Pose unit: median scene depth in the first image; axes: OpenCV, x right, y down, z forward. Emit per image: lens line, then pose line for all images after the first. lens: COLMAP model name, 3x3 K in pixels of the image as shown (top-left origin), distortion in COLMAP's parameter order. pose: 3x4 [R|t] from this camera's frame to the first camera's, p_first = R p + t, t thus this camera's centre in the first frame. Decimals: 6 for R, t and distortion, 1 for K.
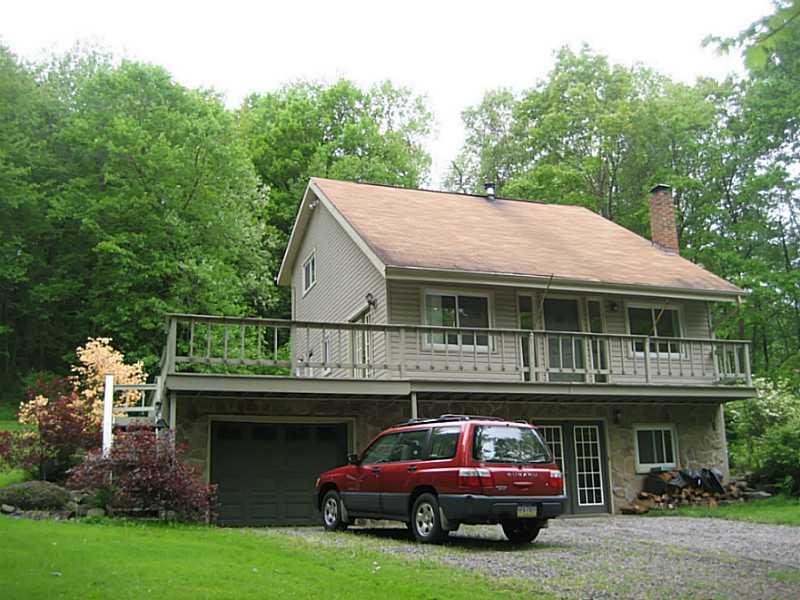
lens RADIAL K [[825.9, 0, 400.0], [0, 825.9, 300.0], [0, 0, 1]] dist [-0.151483, 0.187241]
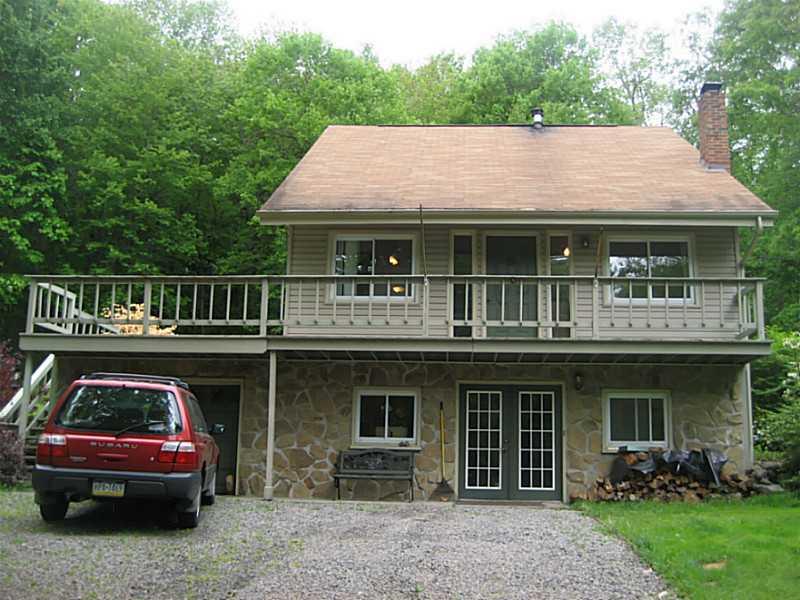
lens RADIAL K [[825.9, 0, 400.0], [0, 825.9, 300.0], [0, 0, 1]] dist [-0.151483, 0.187241]
pose [[0.917625, -0.035324, -0.395875, 0.427078], [0.051678, 0.998191, 0.030720, 0.032035], [0.394074, -0.048648, 0.917790, 0.208407]]
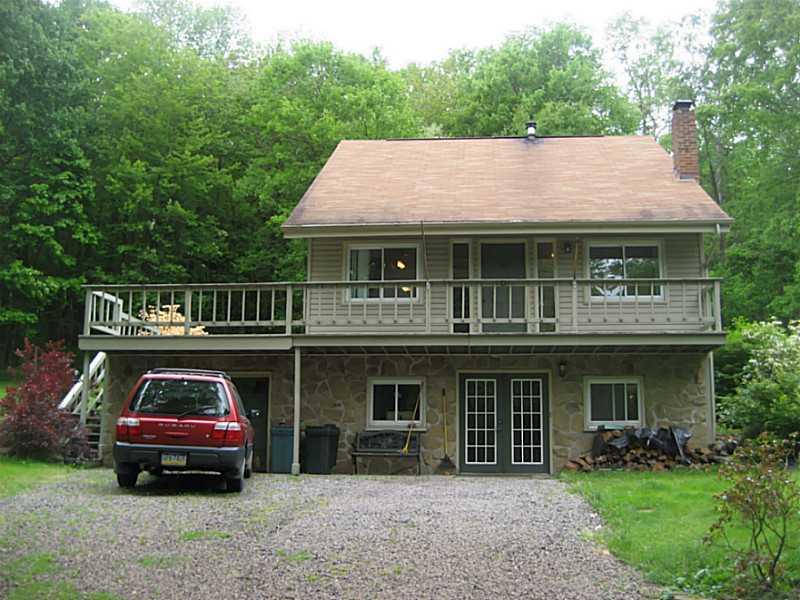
lens RADIAL K [[825.9, 0, 400.0], [0, 825.9, 300.0], [0, 0, 1]] dist [-0.151483, 0.187241]
pose [[0.909690, -0.045663, -0.412769, 0.485207], [0.068523, 0.996817, 0.040741, 0.017060], [0.409595, -0.065346, 0.909924, 0.099760]]
